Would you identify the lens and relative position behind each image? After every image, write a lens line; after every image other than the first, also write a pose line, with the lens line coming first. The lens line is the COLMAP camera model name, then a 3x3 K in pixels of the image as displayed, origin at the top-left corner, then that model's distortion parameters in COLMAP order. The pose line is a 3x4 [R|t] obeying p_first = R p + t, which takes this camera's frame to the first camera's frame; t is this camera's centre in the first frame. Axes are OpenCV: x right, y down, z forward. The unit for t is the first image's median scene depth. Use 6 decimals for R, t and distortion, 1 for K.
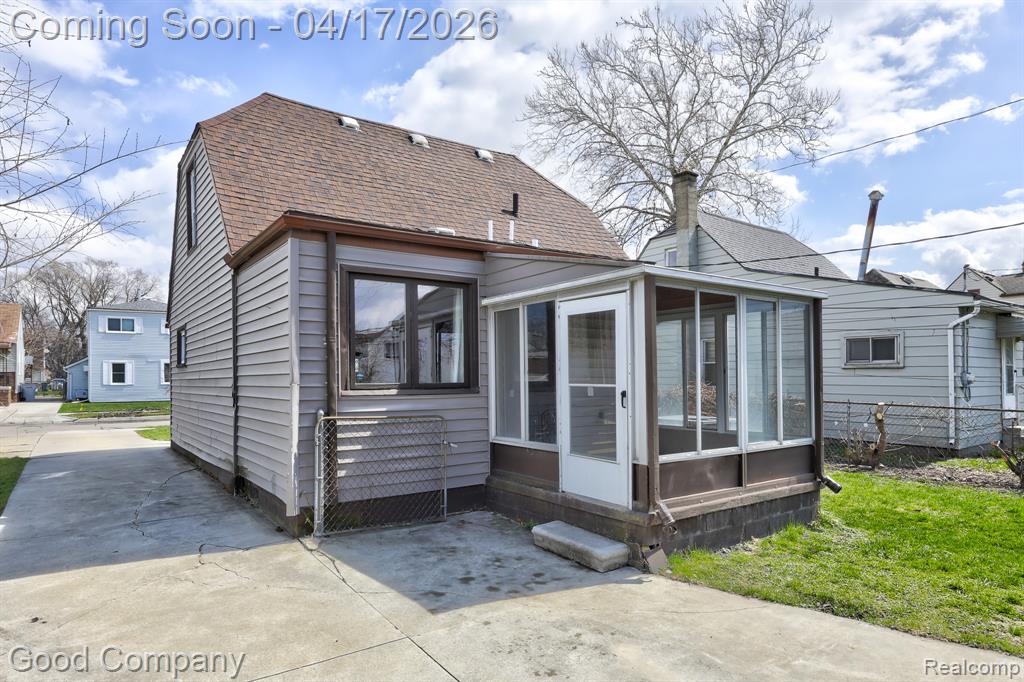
lens RADIAL K [[578.8, 0, 514.9], [0, 578.8, 336.5], [0, 0, 1]] dist [0.001169, 0.000071]
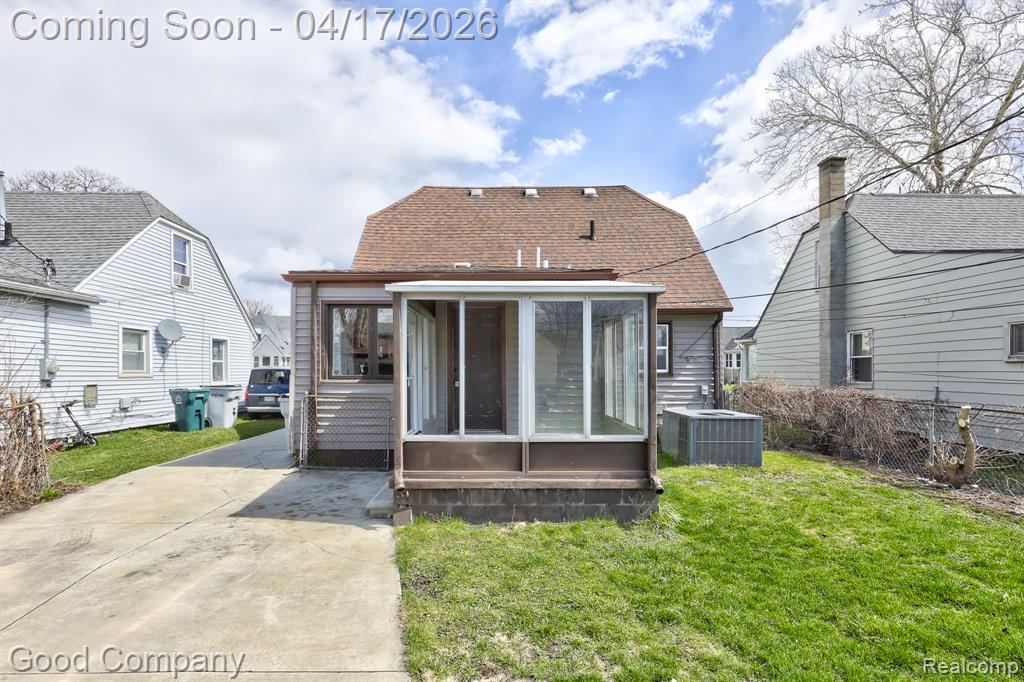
lens RADIAL K [[446.6, 0, 512.0], [0, 446.6, 341.0], [0, 0, 1]] dist [0.000497, -0.000100]
pose [[0.829468, -0.031805, -0.557648, 0.846537], [0.034749, 0.999382, -0.005311, 0.012496], [0.557473, -0.014972, 0.830060, 0.276553]]
